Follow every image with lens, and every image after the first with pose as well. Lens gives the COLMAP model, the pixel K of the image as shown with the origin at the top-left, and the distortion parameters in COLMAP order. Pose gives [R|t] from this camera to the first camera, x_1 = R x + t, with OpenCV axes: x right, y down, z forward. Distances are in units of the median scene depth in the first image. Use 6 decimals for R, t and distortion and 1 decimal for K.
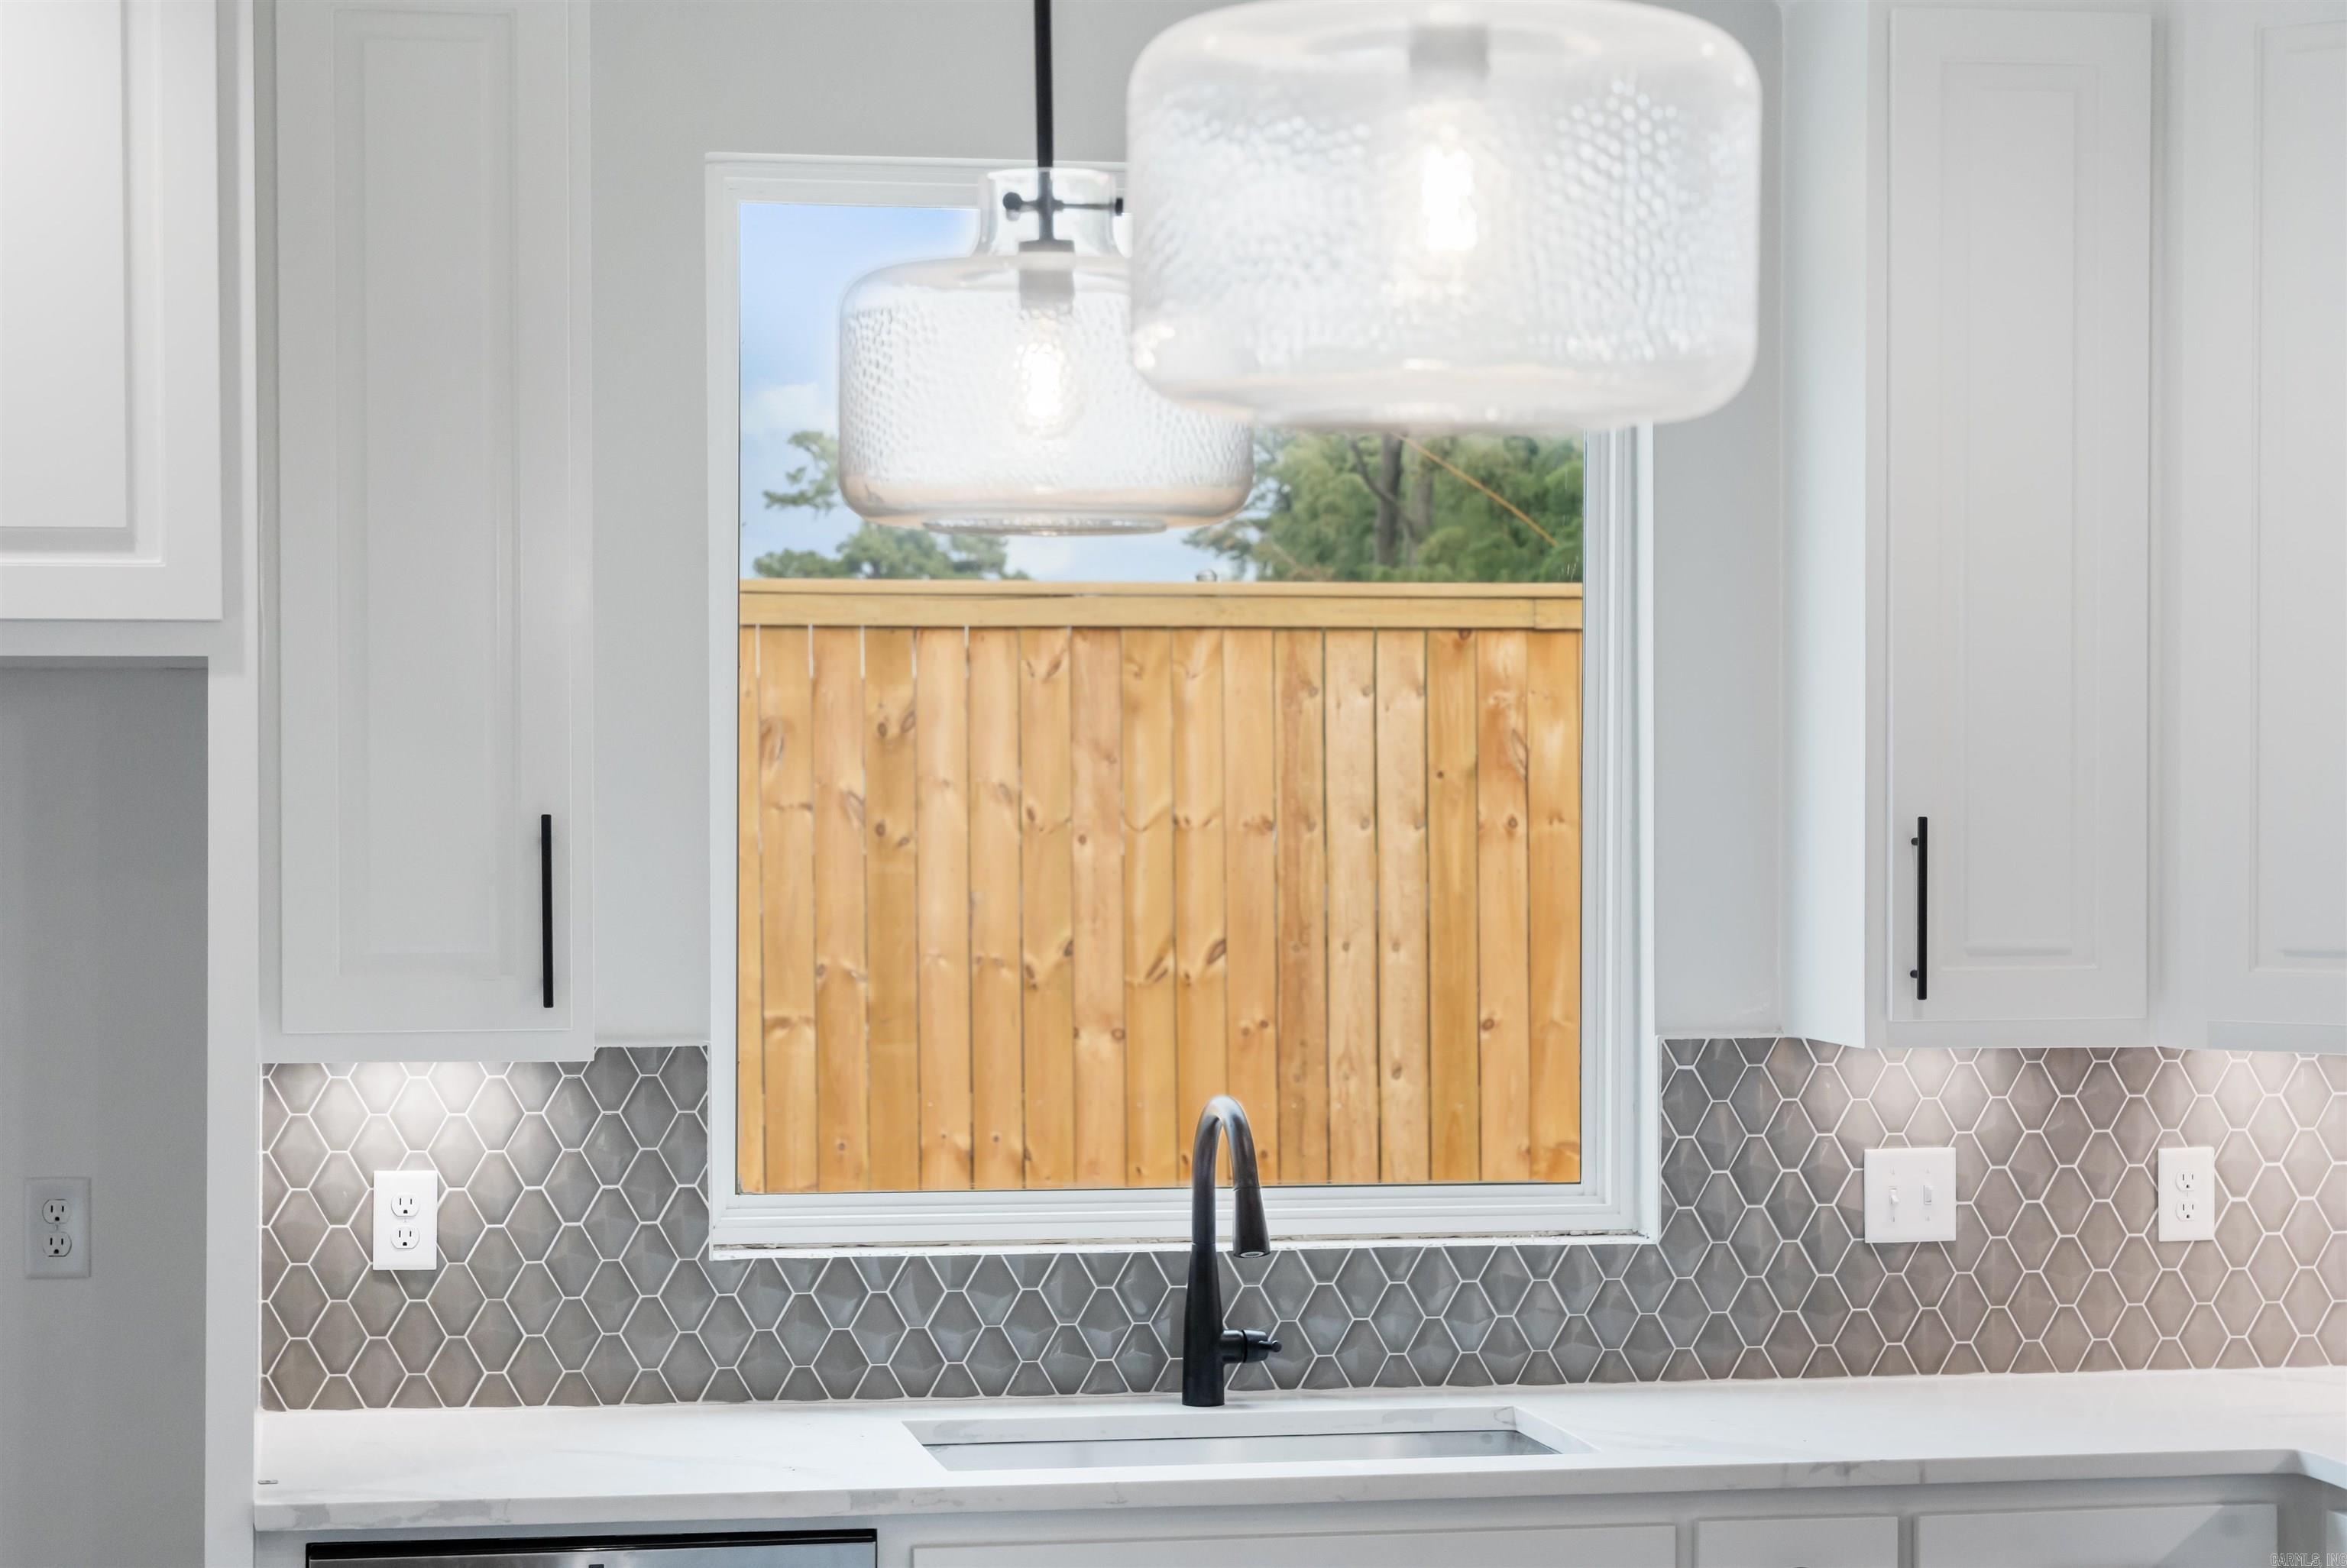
lens RADIAL K [[4623.2, 0, 1182.7], [0, 4623.2, 779.5], [0, 0, 1]] dist [-0.053920, 0.000000]
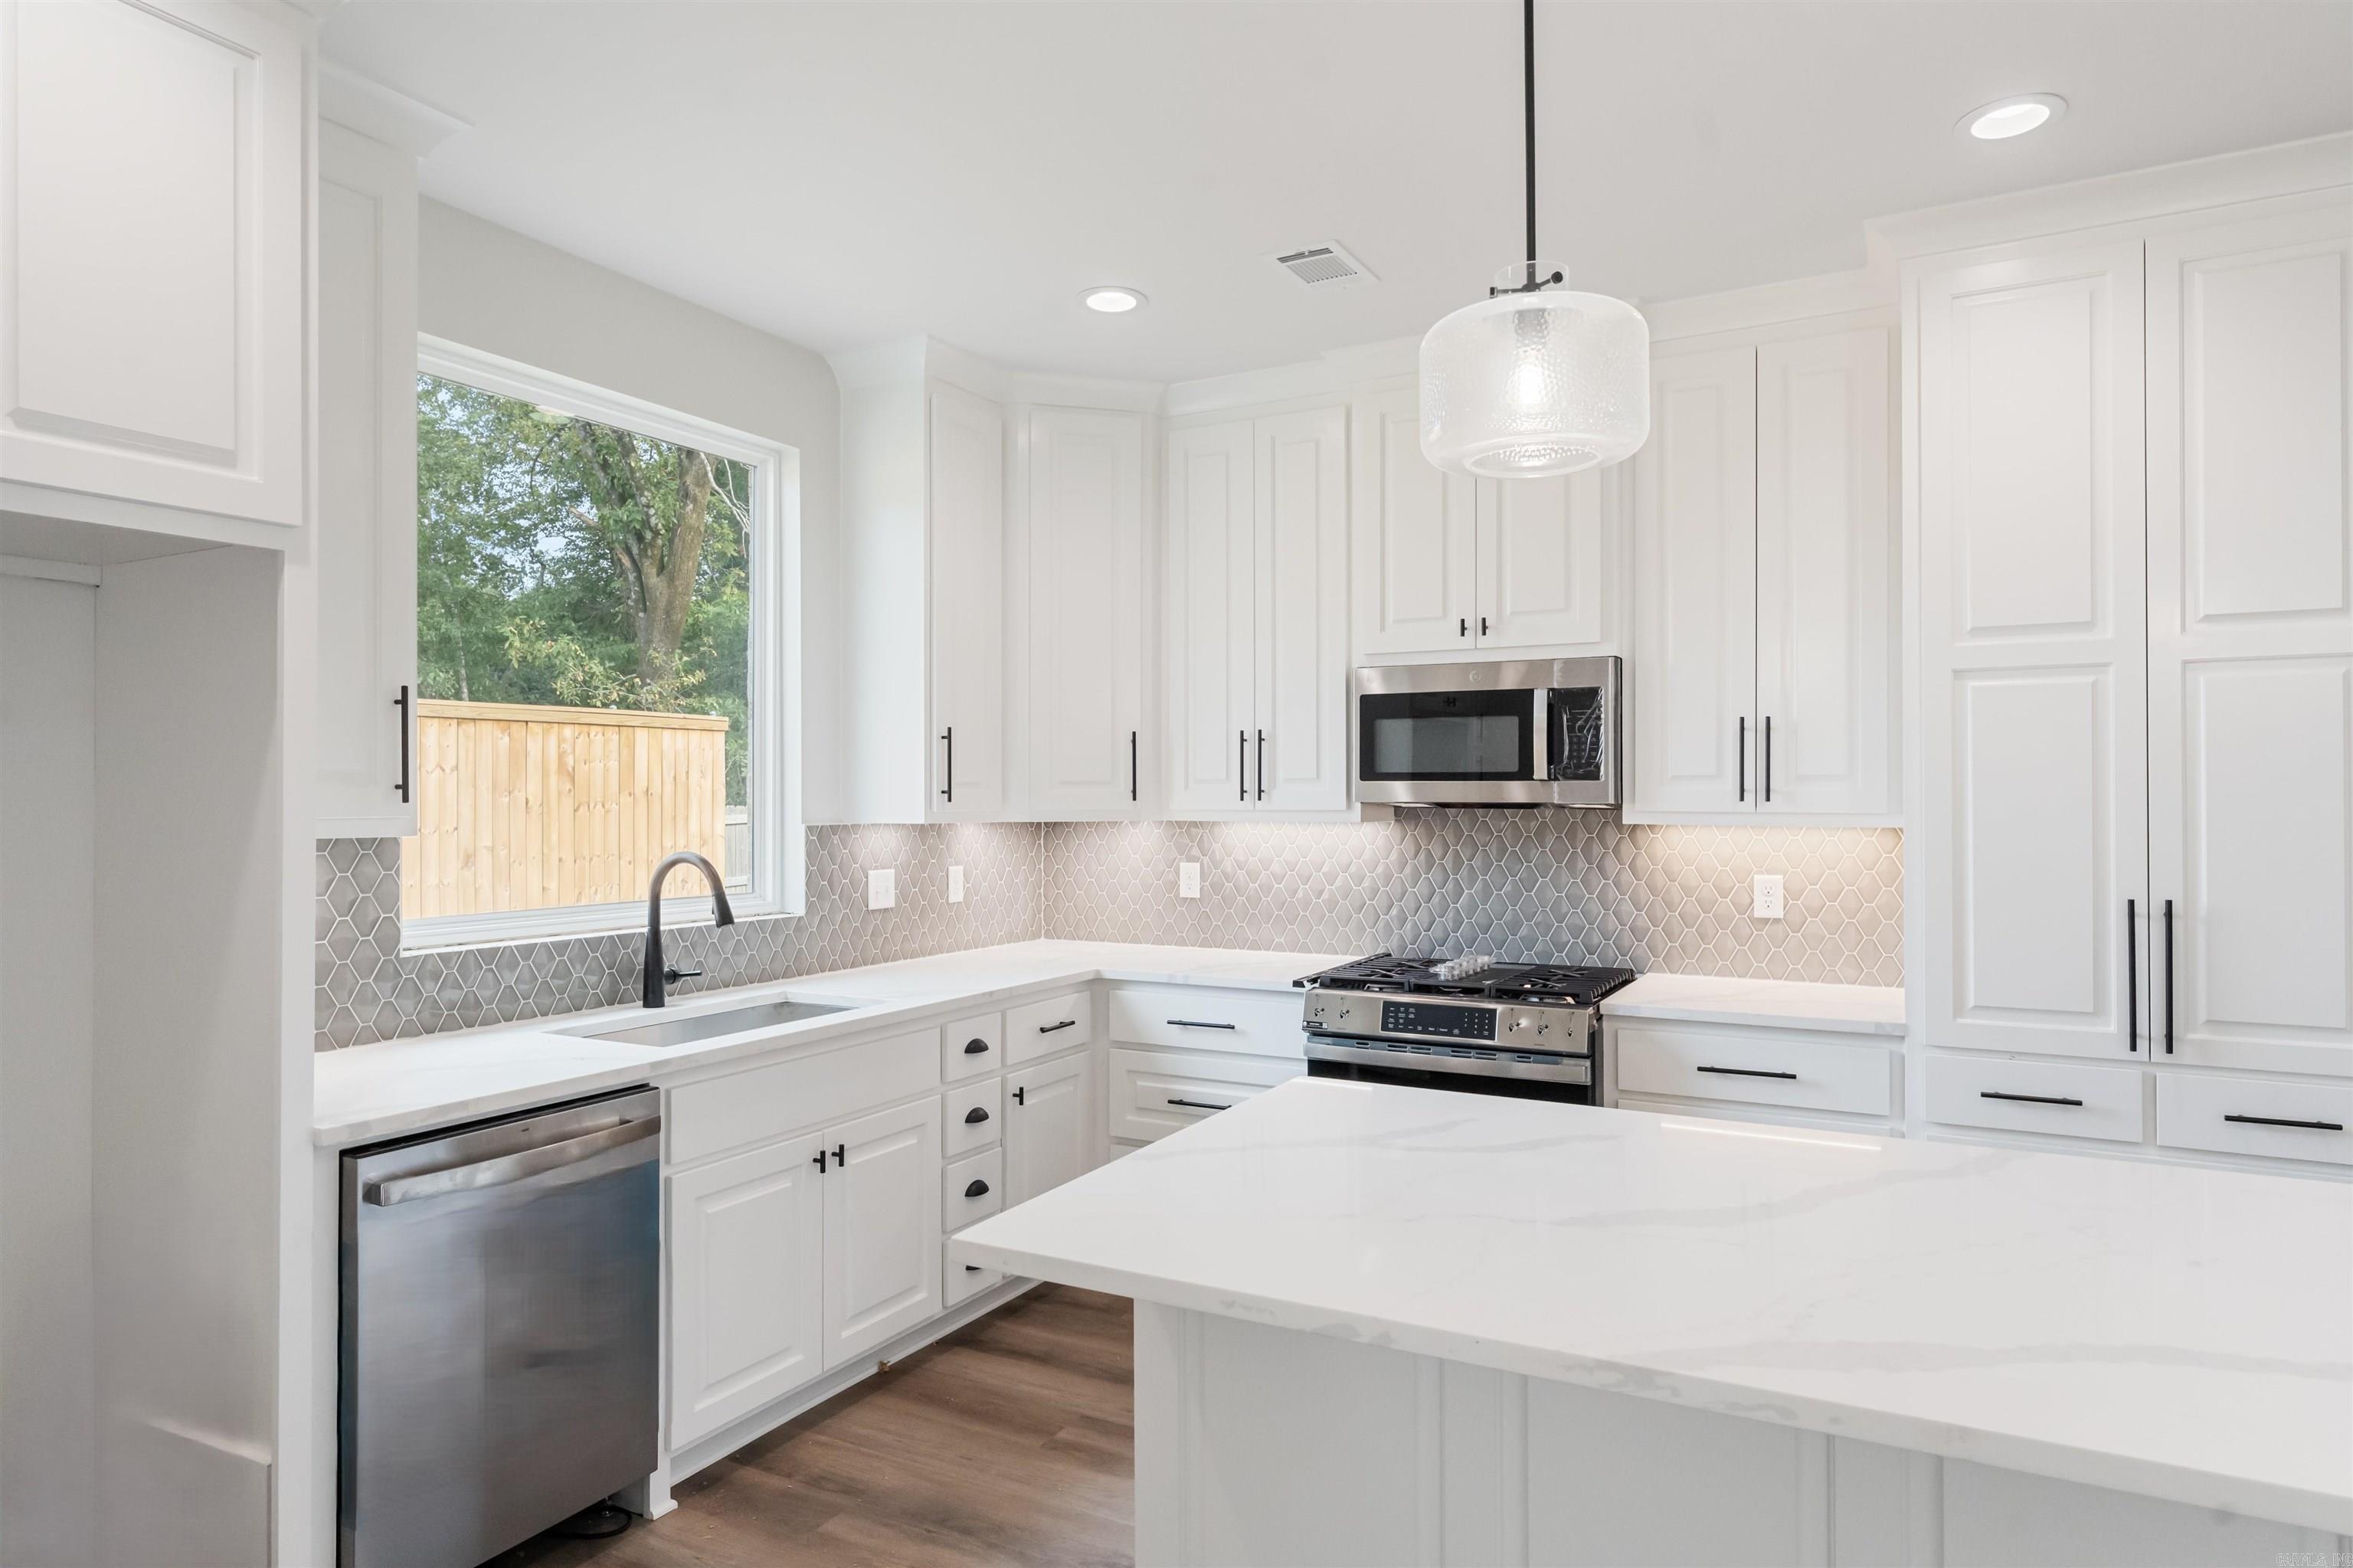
lens RADIAL K [[1364.0, 0, 1165.0], [0, 1364.0, 792.2], [0, 0, 1]] dist [-0.015343, -0.001266]
pose [[0.638984, -0.000615, 0.769220, -0.312162], [0.008990, 0.999937, -0.006669, 0.047121], [-0.769168, 0.011176, 0.638949, 0.443788]]
